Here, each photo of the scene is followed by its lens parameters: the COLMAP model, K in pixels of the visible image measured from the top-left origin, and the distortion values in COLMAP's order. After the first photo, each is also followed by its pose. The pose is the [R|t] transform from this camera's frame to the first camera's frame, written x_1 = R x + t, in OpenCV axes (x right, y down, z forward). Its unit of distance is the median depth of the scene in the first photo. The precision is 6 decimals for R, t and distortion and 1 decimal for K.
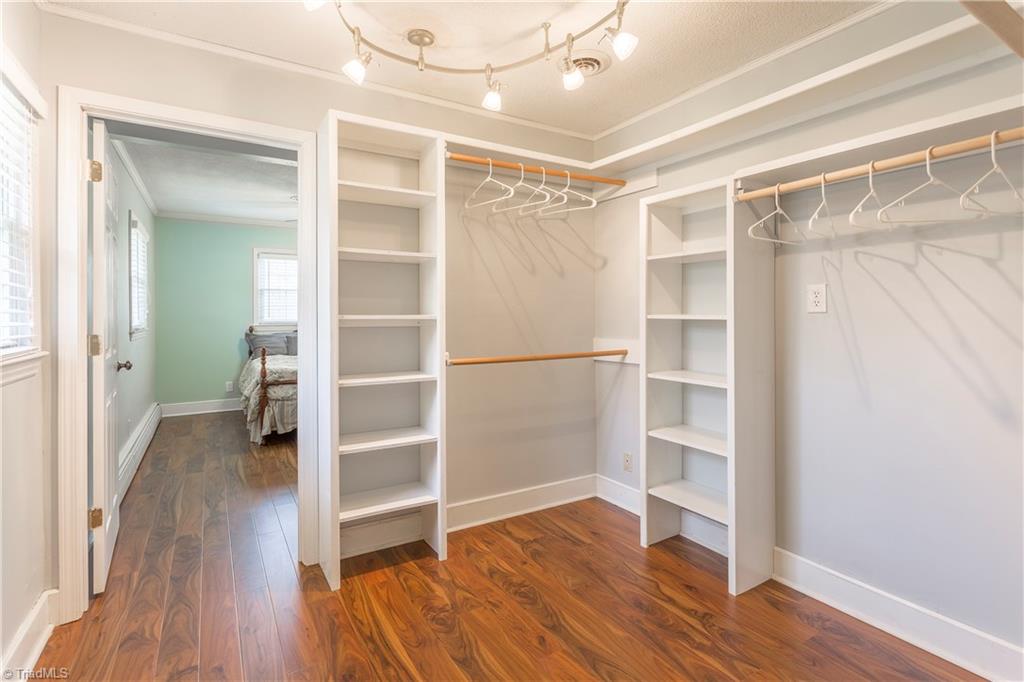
lens RADIAL K [[497.7, 0, 517.7], [0, 497.7, 324.2], [0, 0, 1]] dist [0.000430, -0.000037]
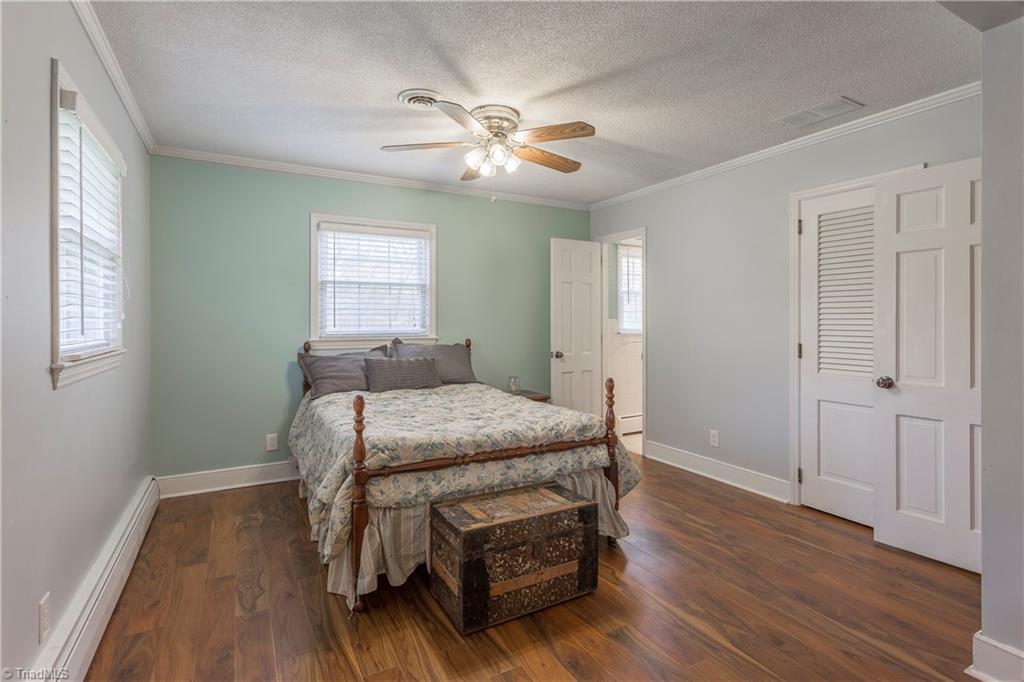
lens RADIAL K [[497.7, 0, 510.3], [0, 497.7, 330.8], [0, 0, 1]] dist [0.000430, -0.000037]
pose [[0.998726, 0.000783, -0.050451, -0.344150], [-0.000935, 0.999995, -0.002993, -0.010541], [0.050449, 0.003036, 0.998722, 0.542602]]
